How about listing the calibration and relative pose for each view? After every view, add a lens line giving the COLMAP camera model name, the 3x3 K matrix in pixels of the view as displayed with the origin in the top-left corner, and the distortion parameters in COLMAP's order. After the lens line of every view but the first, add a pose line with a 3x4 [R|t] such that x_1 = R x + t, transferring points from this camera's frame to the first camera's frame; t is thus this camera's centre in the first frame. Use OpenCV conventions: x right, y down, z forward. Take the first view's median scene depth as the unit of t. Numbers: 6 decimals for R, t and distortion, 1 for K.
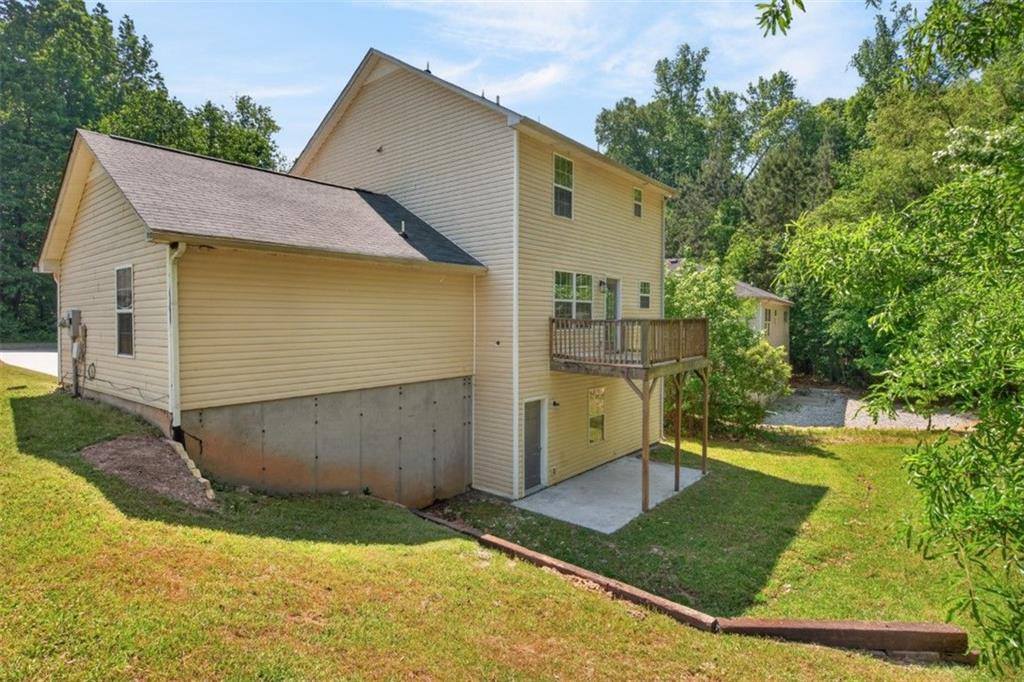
lens RADIAL K [[522.1, 0, 505.6], [0, 522.1, 325.0], [0, 0, 1]] dist [0.000045, 0.000272]
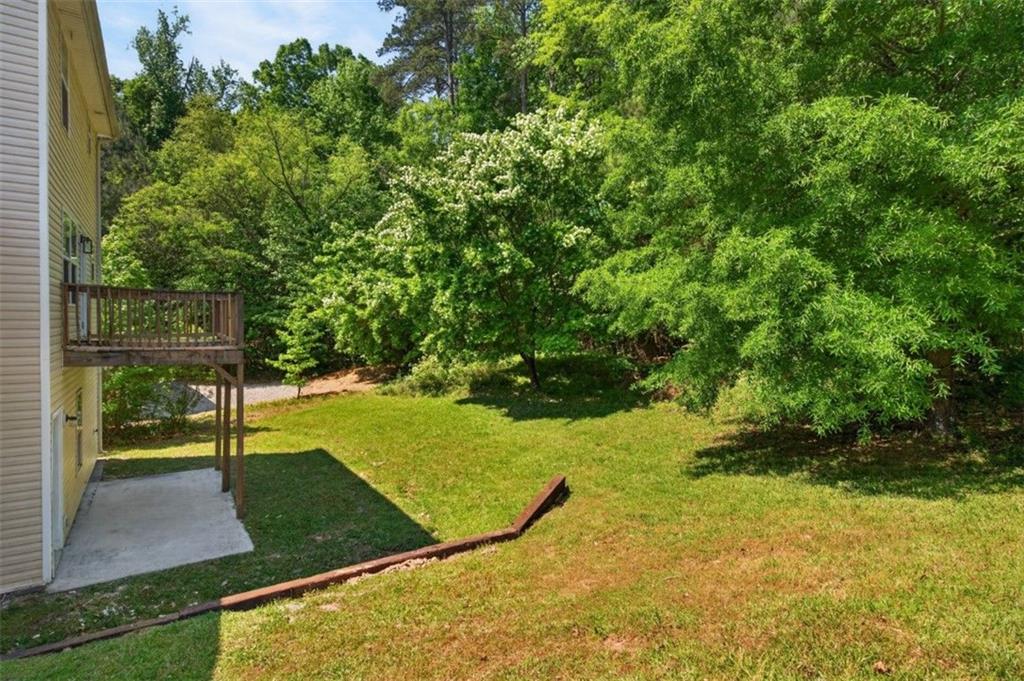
lens RADIAL K [[522.1, 0, 505.6], [0, 522.1, 324.5], [0, 0, 1]] dist [0.000045, 0.000272]
pose [[0.282963, -0.008669, 0.959092, -0.472019], [-0.004442, 0.999937, 0.010348, 0.034646], [-0.959121, -0.007188, 0.282906, 0.385708]]
